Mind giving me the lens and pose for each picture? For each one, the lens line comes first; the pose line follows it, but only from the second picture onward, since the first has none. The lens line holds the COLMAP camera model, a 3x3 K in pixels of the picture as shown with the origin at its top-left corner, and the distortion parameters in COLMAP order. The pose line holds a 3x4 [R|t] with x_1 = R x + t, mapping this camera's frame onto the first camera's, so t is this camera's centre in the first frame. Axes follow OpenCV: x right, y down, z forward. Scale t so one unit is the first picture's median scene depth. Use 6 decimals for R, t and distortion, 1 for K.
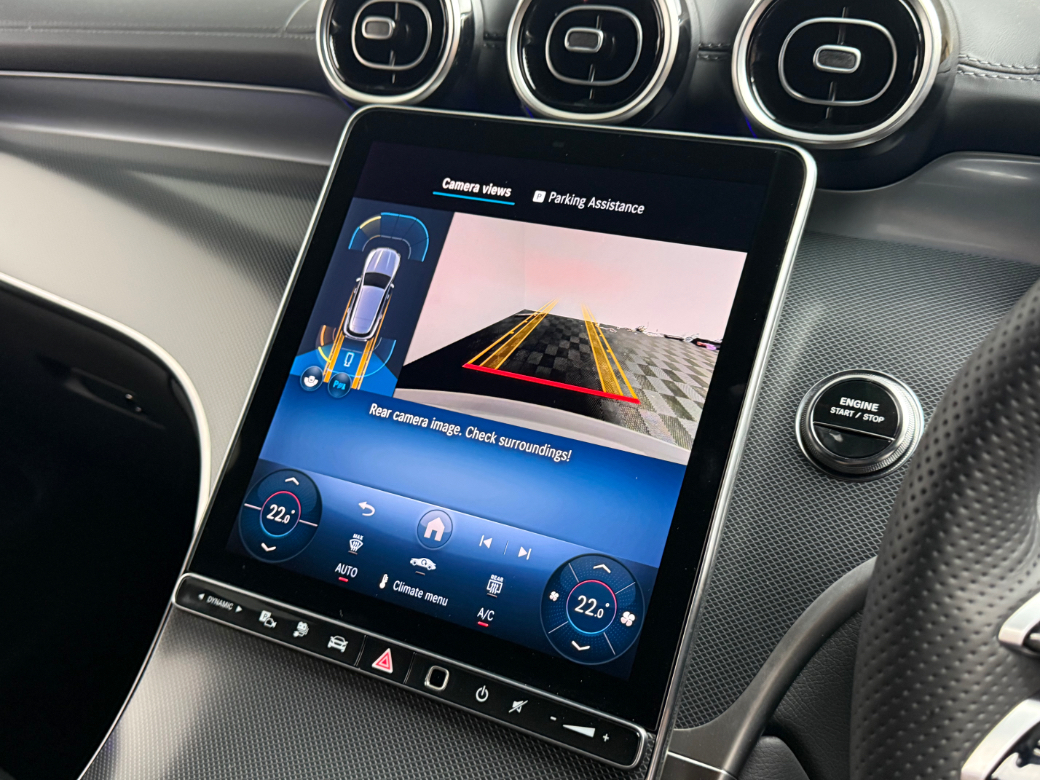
lens RADIAL K [[1079.6, 0, 520.0], [0, 1079.6, 390.0], [0, 0, 1]] dist [-0.000579, -0.002789]
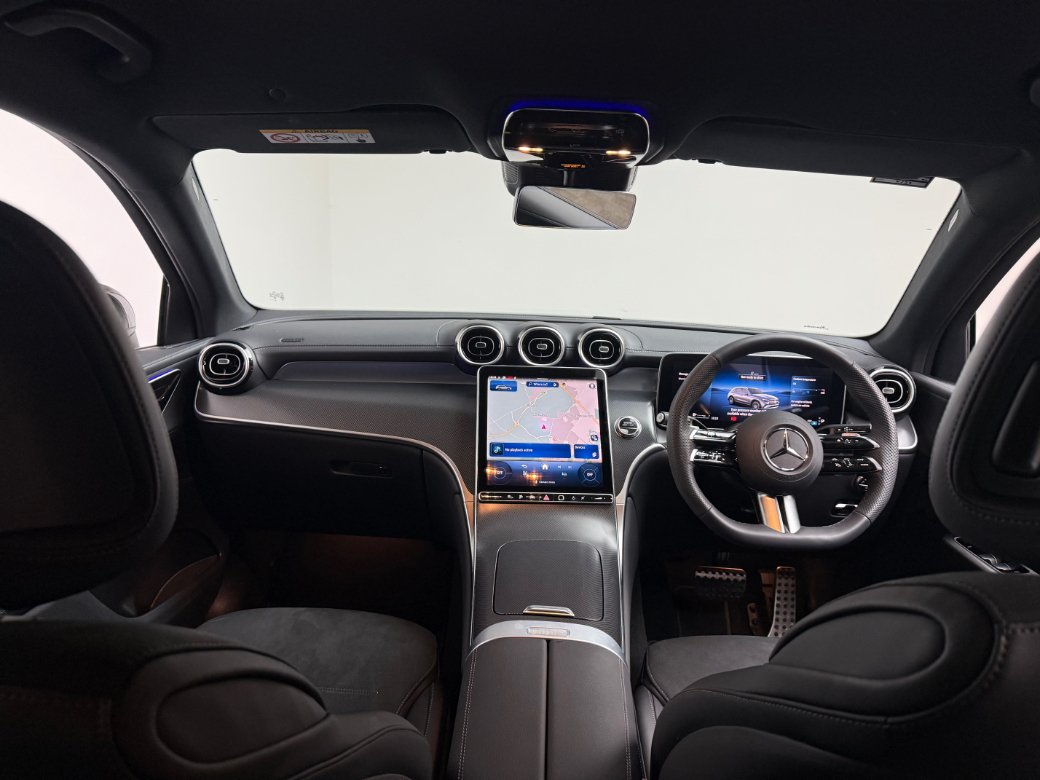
lens RADIAL K [[695.2, 0, 520.0], [0, 695.2, 390.0], [0, 0, 1]] dist [-0.001822, -0.066044]
pose [[0.844217, -0.067300, 0.531760, -1.549205], [0.184183, 0.968099, -0.169884, 0.283515], [-0.503363, 0.241360, 0.829681, -1.182173]]
